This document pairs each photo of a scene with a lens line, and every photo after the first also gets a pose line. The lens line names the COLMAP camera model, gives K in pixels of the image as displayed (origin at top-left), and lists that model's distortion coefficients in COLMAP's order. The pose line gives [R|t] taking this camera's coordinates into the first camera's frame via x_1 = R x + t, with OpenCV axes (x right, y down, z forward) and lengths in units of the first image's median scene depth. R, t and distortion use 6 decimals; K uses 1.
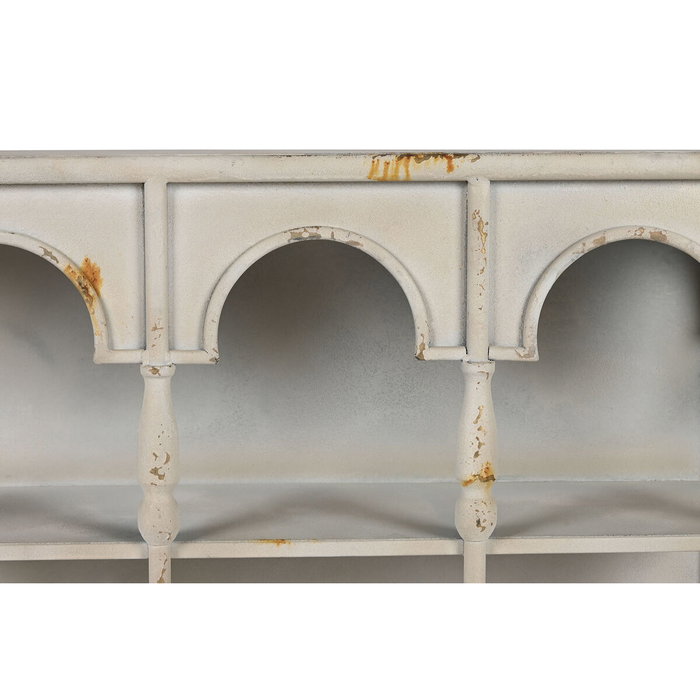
lens RADIAL K [[2849.6, 0, 349.7], [0, 2849.6, 350.0], [0, 0, 1]] dist [-0.594442, 0.000000]
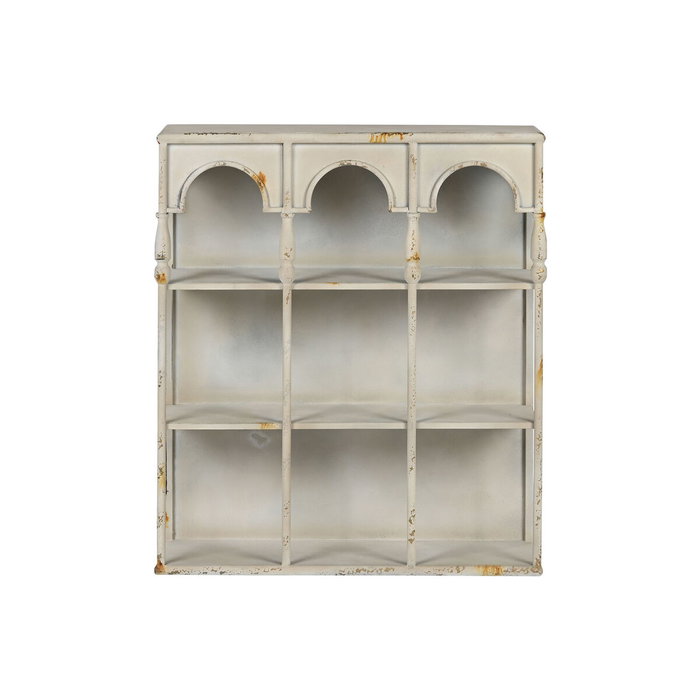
lens RADIAL K [[3787.3, 0, 347.9], [0, 3787.3, 353.2], [0, 0, 1]] dist [-2.428796, 0.000000]
pose [[0.999599, 0.008019, -0.027172, 0.080001], [-0.007318, 0.999641, 0.025772, 0.043308], [0.027368, -0.025563, 0.999299, -2.392139]]
